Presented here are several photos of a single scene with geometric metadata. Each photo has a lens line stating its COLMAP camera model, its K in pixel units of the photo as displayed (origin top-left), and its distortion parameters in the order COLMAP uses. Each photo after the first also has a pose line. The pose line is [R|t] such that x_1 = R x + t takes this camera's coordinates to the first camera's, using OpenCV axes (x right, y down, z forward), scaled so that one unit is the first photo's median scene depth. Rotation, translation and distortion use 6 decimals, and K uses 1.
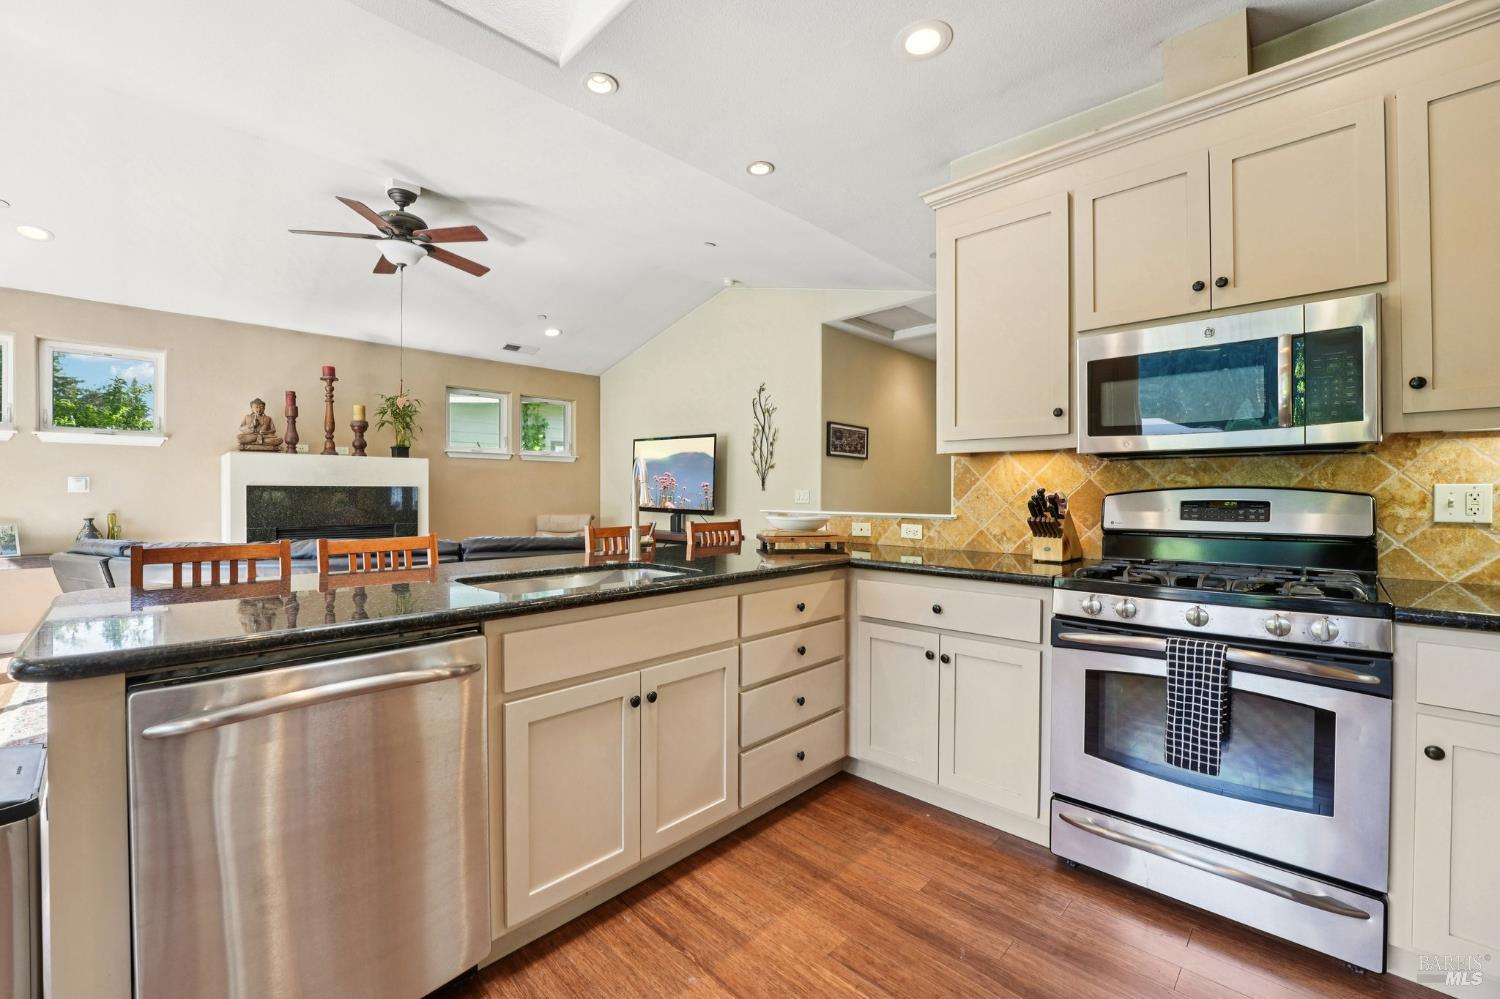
lens RADIAL K [[614.4, 0, 737.4], [0, 614.4, 493.8], [0, 0, 1]] dist [-0.023525, 0.000452]
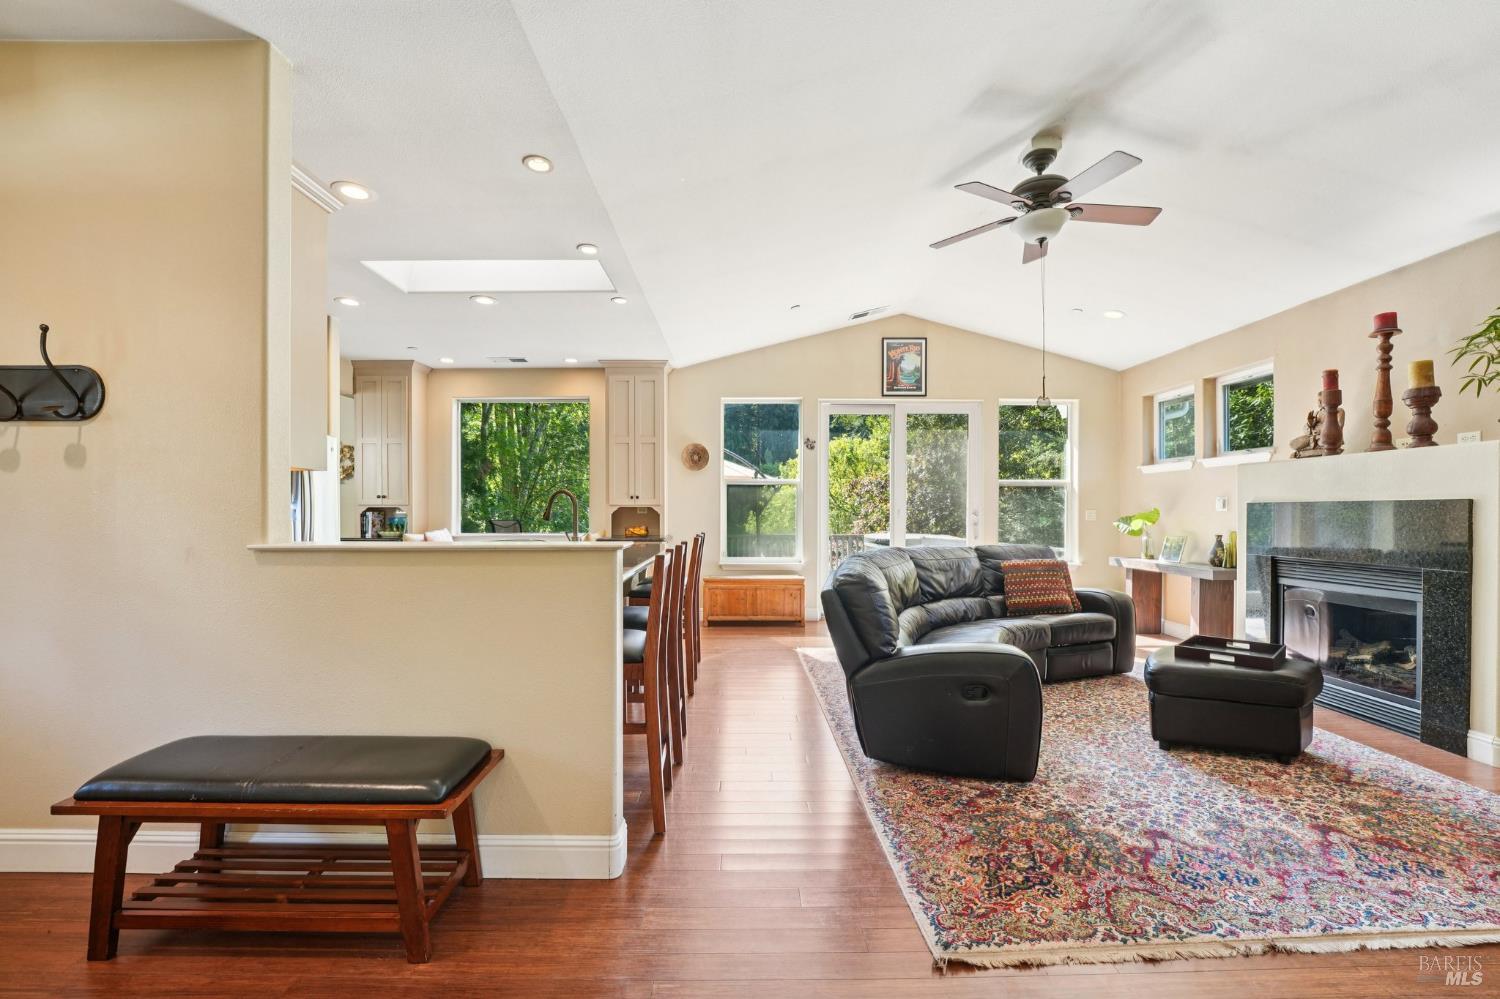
lens RADIAL K [[612.4, 0, 746.9], [0, 612.4, 516.2], [0, 0, 1]] dist [-0.022298, 0.000654]
pose [[-0.698974, 0.005626, -0.715125, 0.257264], [0.000450, 0.999972, 0.007427, -0.001590], [0.715147, 0.004869, -0.698958, 1.003977]]
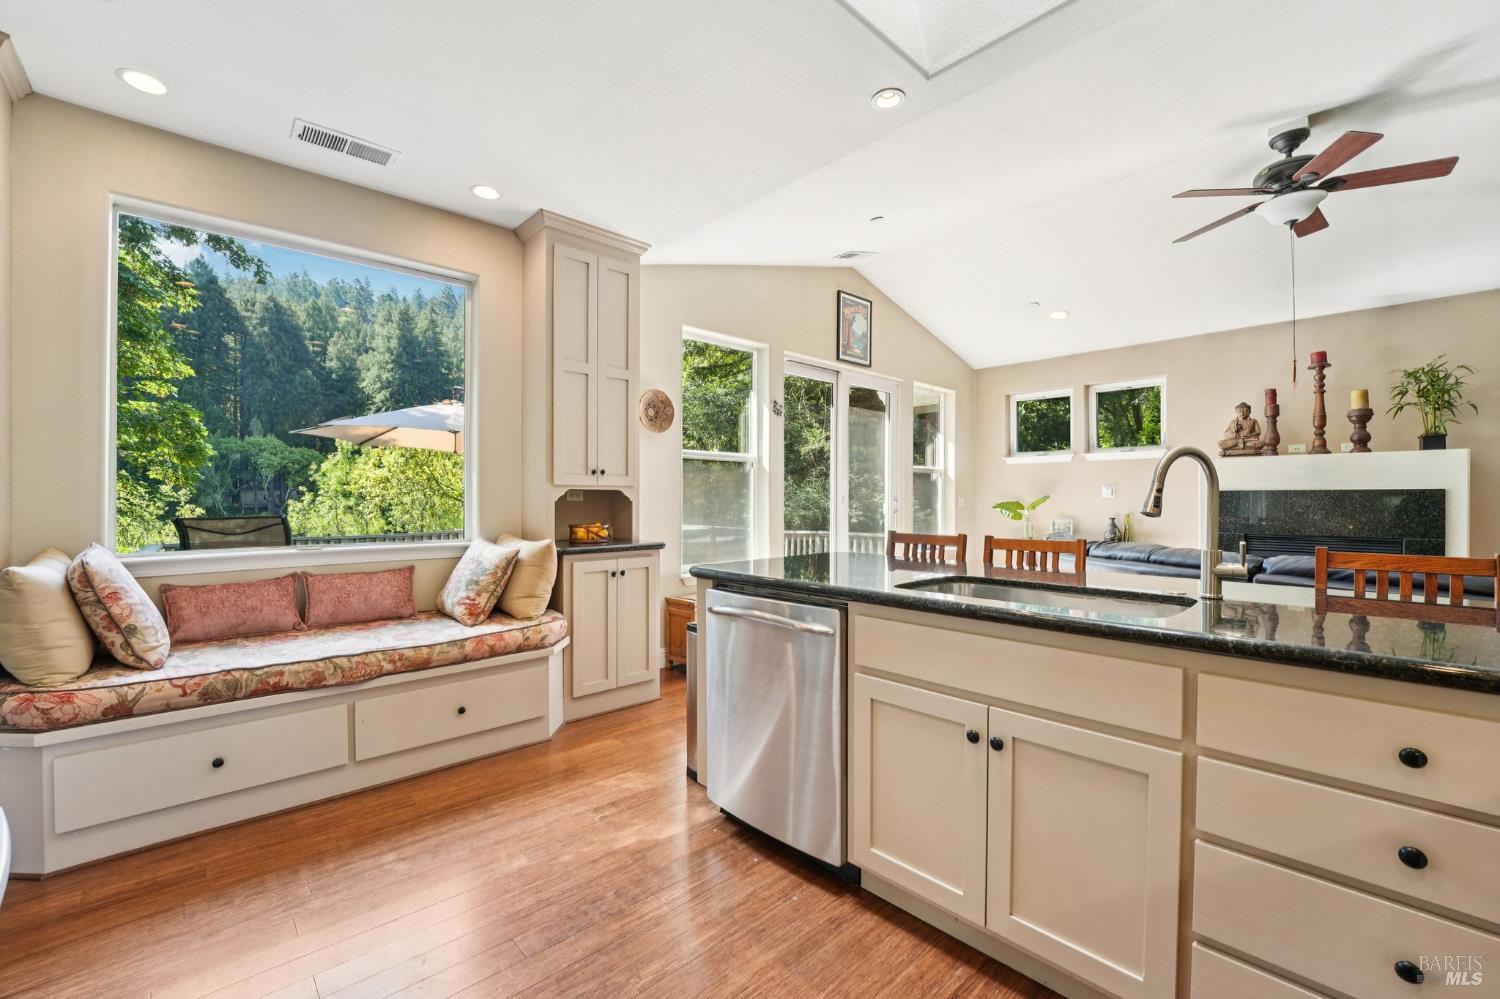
lens RADIAL K [[614.4, 0, 746.5], [0, 614.4, 500.9], [0, 0, 1]] dist [-0.023467, 0.000383]
pose [[-0.032499, 0.003919, -0.999464, 0.223133], [0.001017, 0.999992, 0.003888, -0.000901], [0.999471, -0.000890, -0.032502, 0.220060]]
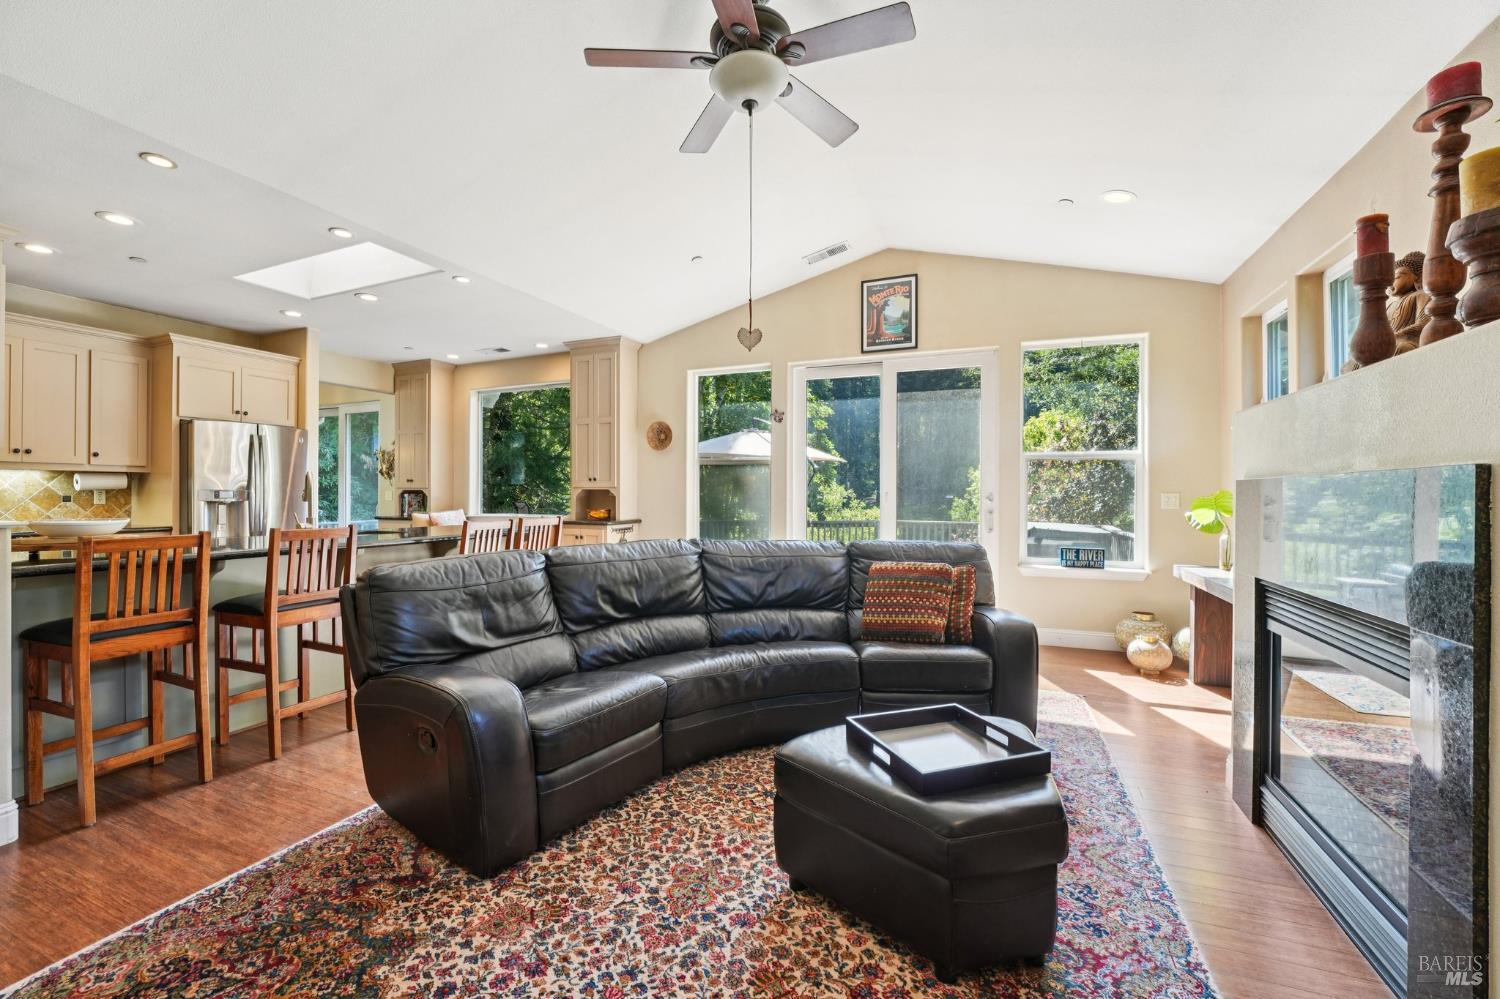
lens RADIAL K [[614.4, 0, 737.4], [0, 614.4, 493.8], [0, 0, 1]] dist [-0.023525, 0.000452]
pose [[-0.929535, -0.004608, -0.368704, -0.253413], [-0.003731, 0.999988, -0.003092, 0.000122], [0.368714, -0.001498, -0.929542, 1.194075]]
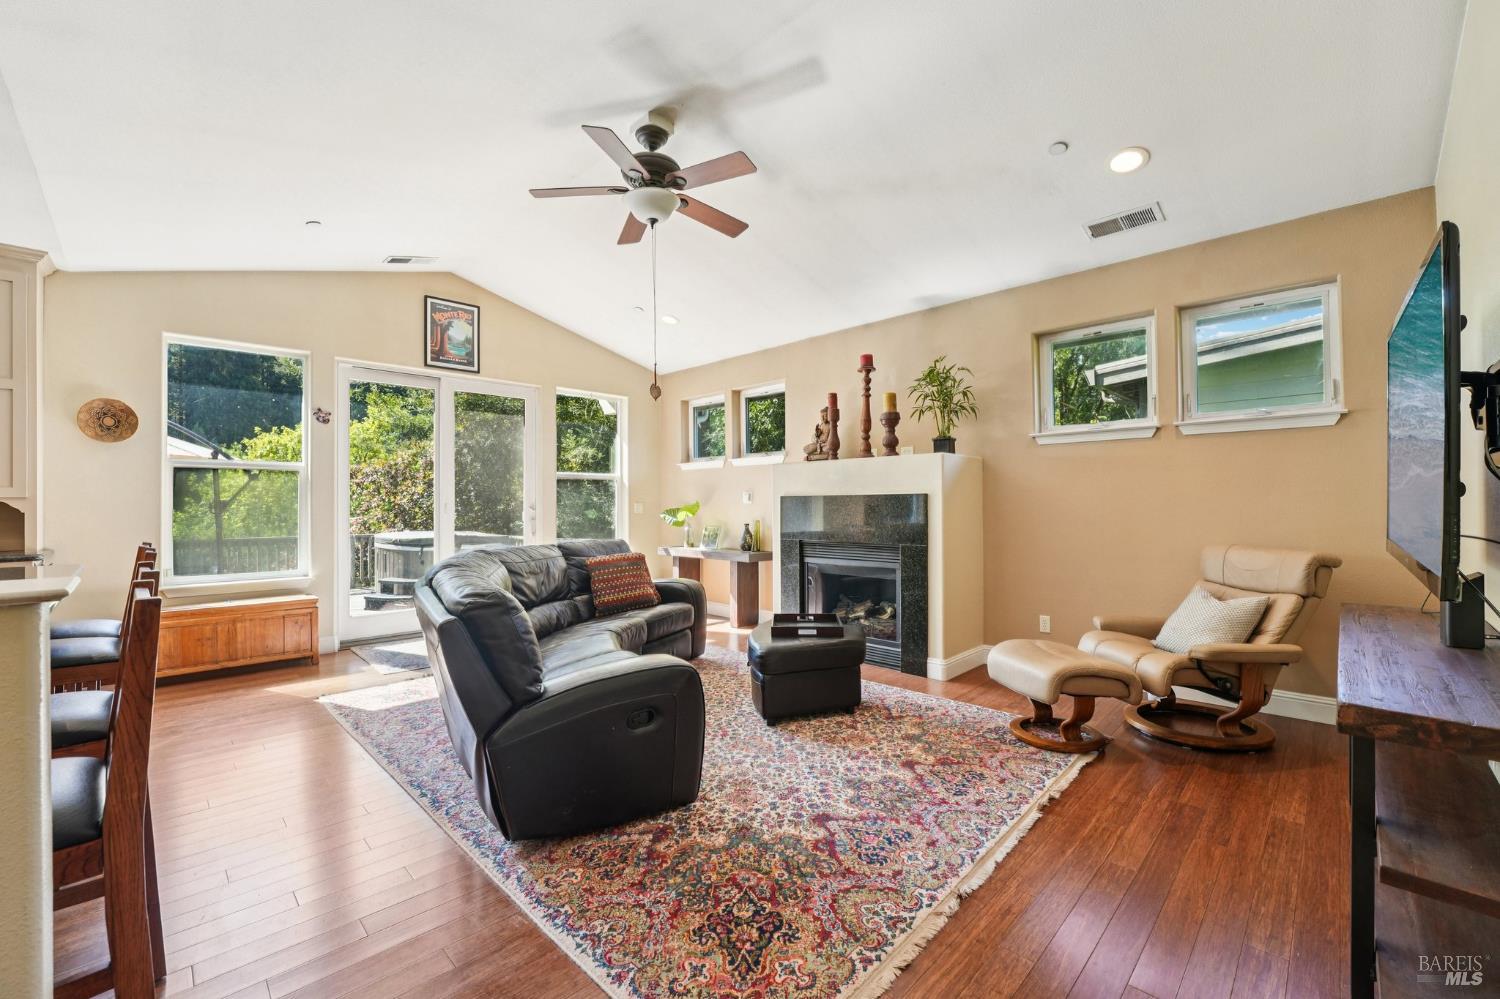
lens RADIAL K [[614.4, 0, 746.5], [0, 614.4, 500.9], [0, 0, 1]] dist [-0.023467, 0.000383]
pose [[0.003267, -0.004376, -0.999985, 0.196944], [0.007529, 0.999962, -0.004351, -0.001792], [0.999966, -0.007515, 0.003300, 0.866139]]
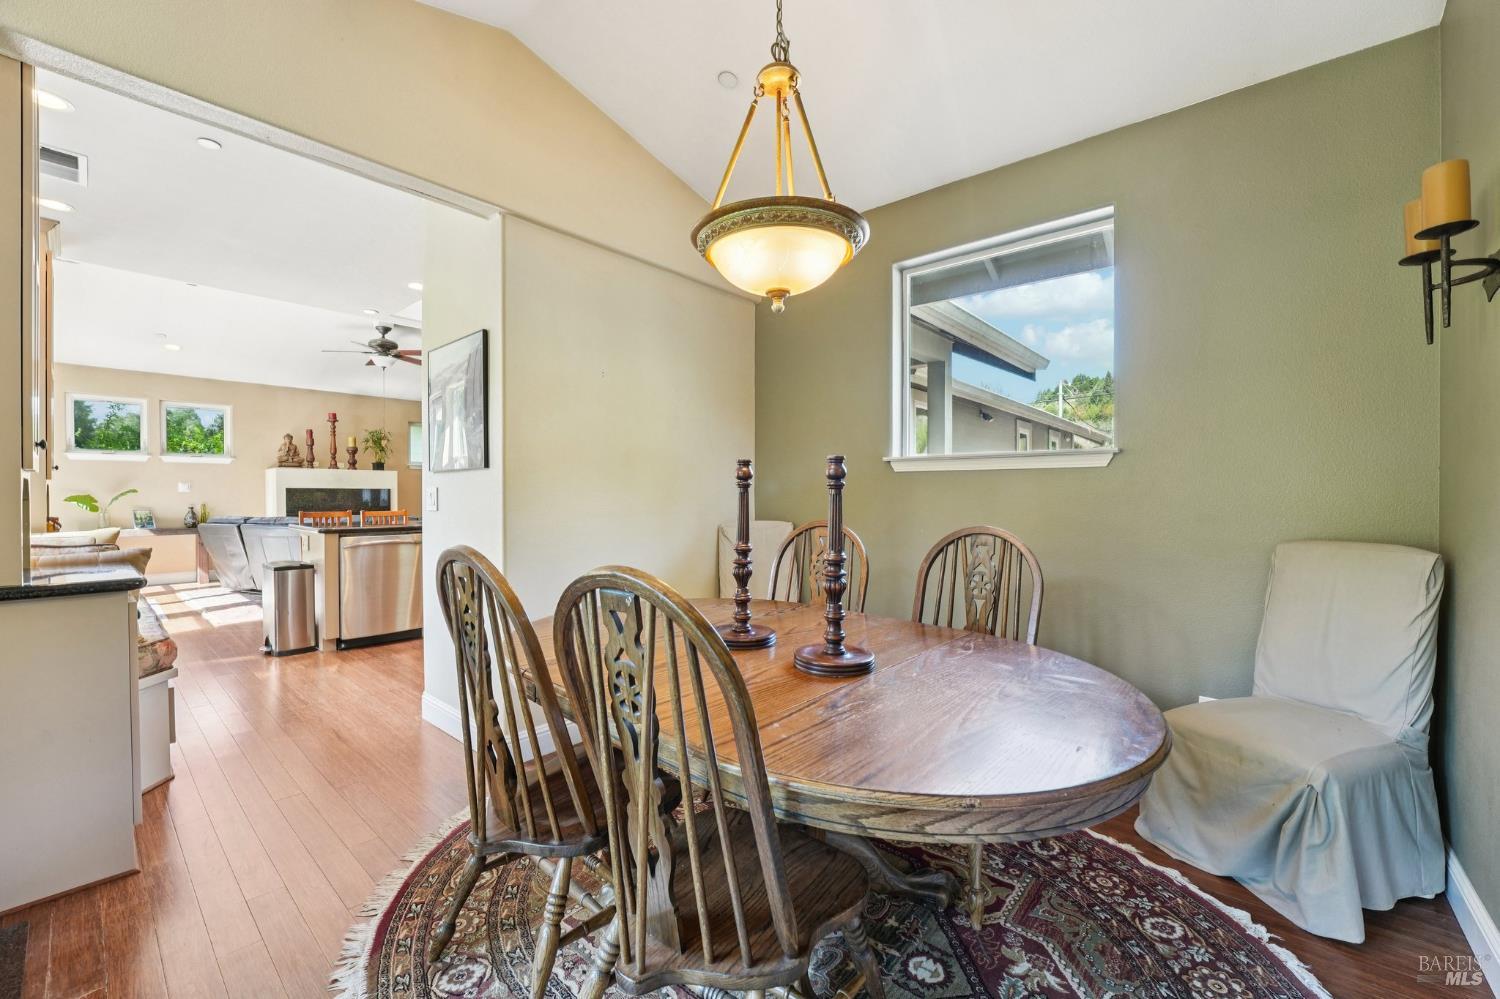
lens RADIAL K [[608.0, 0, 746.7], [0, 608.0, 497.3], [0, 0, 1]] dist [-0.032030, 0.000069]
pose [[0.997836, 0.003554, 0.065662, 0.319461], [-0.003768, 0.999988, 0.003134, 0.001678], [-0.065650, -0.003375, 0.997837, -0.663042]]
